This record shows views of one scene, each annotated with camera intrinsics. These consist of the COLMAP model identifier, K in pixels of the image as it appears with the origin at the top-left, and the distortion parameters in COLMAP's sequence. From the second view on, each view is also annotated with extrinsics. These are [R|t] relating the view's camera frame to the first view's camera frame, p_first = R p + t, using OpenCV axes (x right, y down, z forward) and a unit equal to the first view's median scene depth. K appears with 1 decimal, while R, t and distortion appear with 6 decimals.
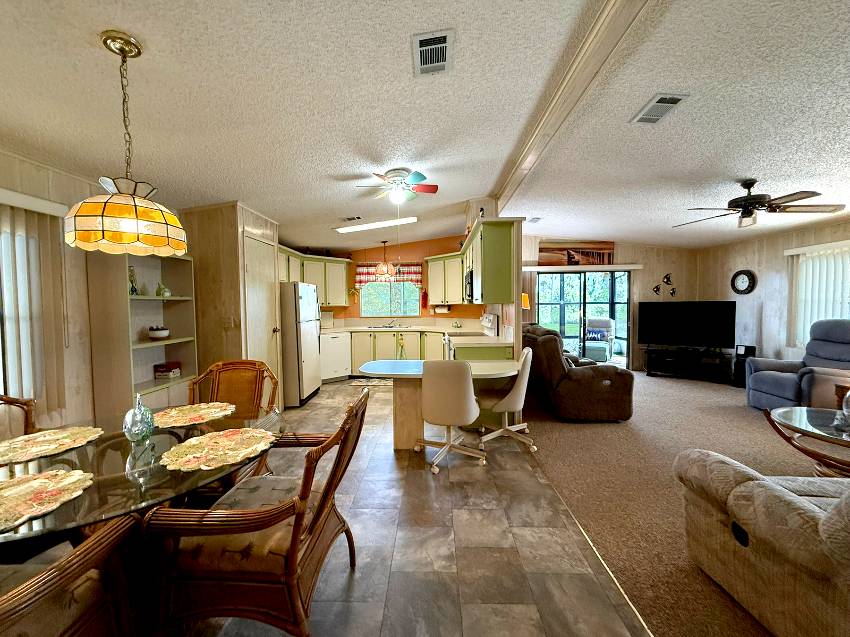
lens RADIAL K [[339.2, 0, 421.6], [0, 339.2, 317.7], [0, 0, 1]] dist [0.000627, -0.000011]
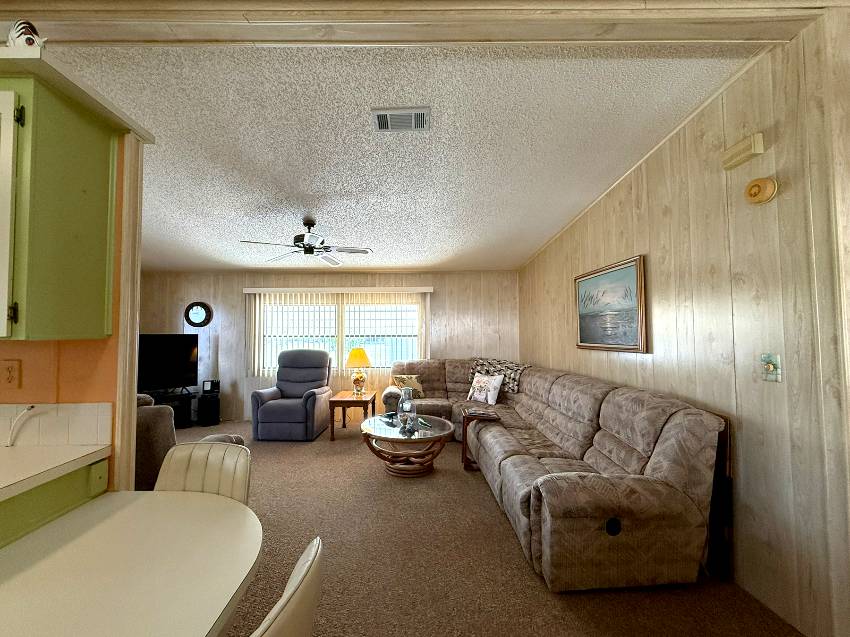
lens RADIAL K [[360.2, 0, 418.7], [0, 360.2, 316.0], [0, 0, 1]] dist [0.000820, 0.000183]
pose [[-0.044261, 0.053578, 0.997582, -0.084298], [0.042364, 0.997763, -0.051708, -0.019433], [-0.998121, 0.039973, -0.046431, 0.396518]]
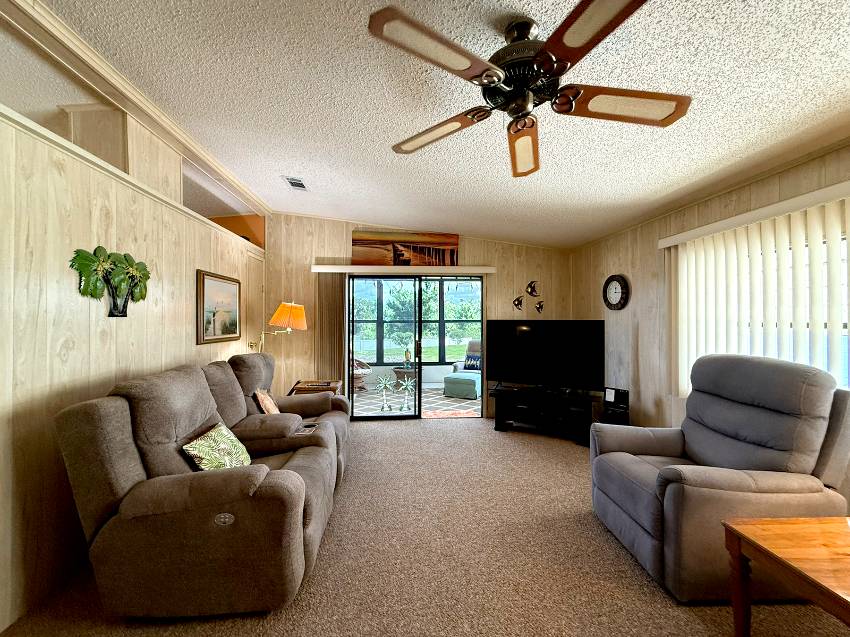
lens RADIAL K [[339.2, 0, 421.6], [0, 339.2, 317.7], [0, 0, 1]] dist [0.000627, -0.000011]
pose [[0.992840, 0.011517, 0.118894, 0.443930], [-0.005597, 0.998733, -0.050004, -0.016273], [-0.119319, 0.048980, 0.991647, 0.345828]]
